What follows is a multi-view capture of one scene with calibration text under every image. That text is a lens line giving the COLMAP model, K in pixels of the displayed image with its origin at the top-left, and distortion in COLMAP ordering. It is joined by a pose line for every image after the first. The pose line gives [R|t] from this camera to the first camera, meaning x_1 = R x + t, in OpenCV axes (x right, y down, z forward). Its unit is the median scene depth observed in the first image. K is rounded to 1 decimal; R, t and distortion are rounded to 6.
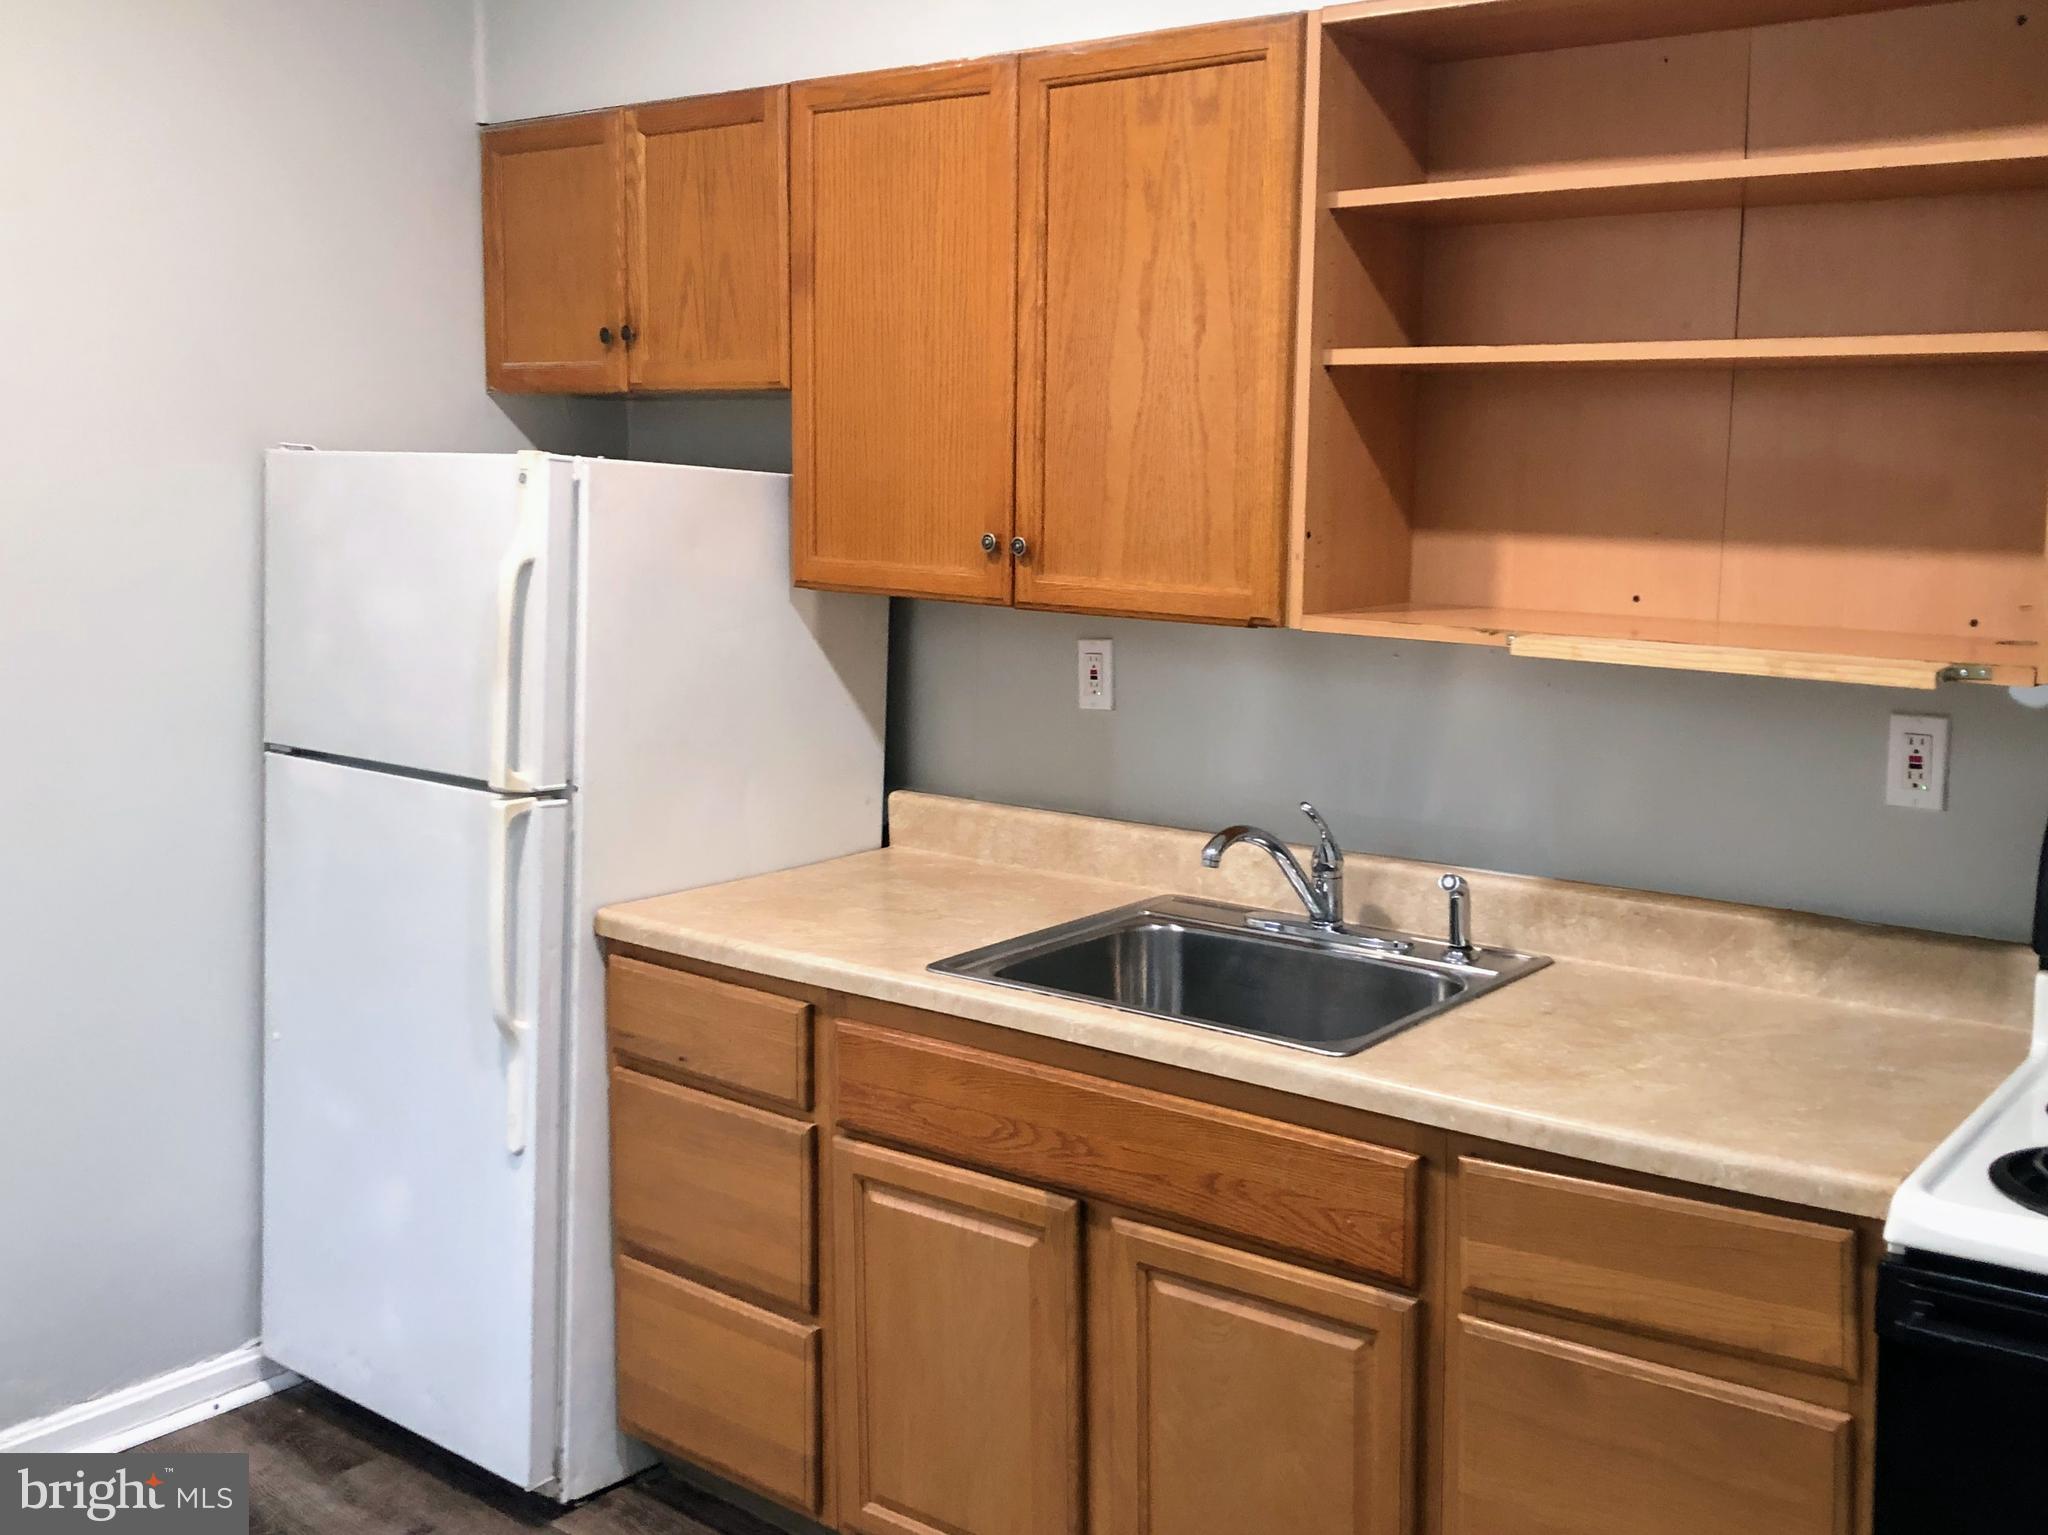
lens RADIAL K [[1675.2, 0, 1024.0], [0, 1675.2, 767.5], [0, 0, 1]] dist [0.039700, 0.001853]
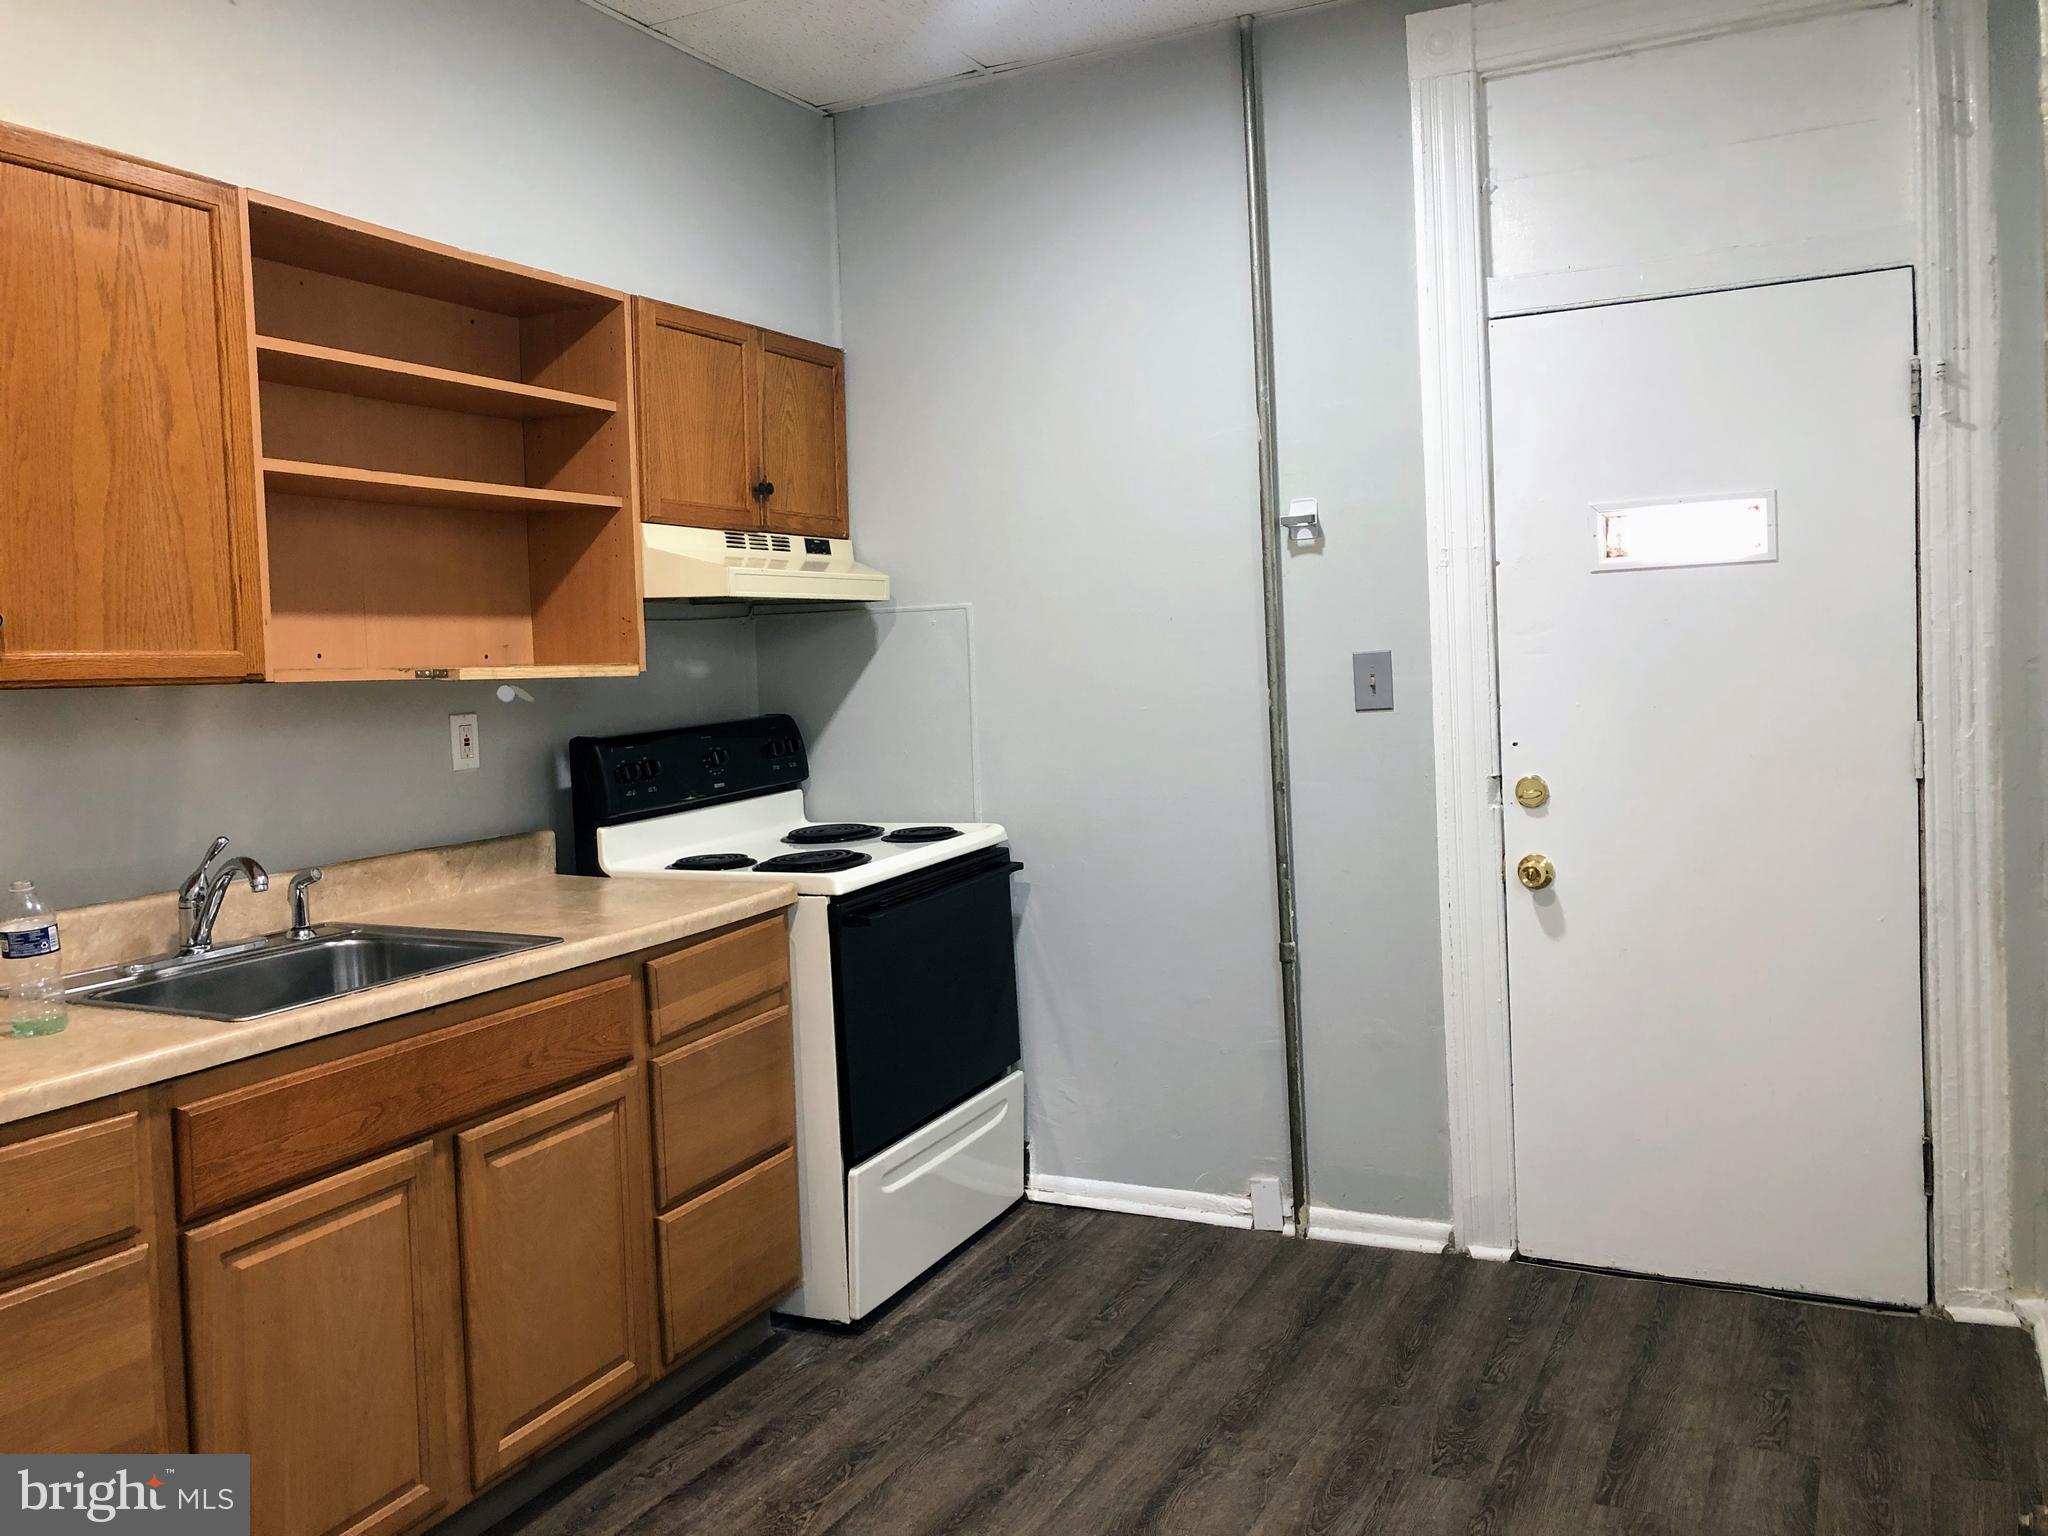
lens RADIAL K [[1675.2, 0, 1024.0], [0, 1675.2, 768.0], [0, 0, 1]] dist [0.039700, 0.001853]
pose [[-0.109397, -0.096290, 0.989323, -1.130466], [0.171676, 0.978510, 0.114221, -0.068540], [-0.979061, 0.182338, -0.090515, 0.598474]]
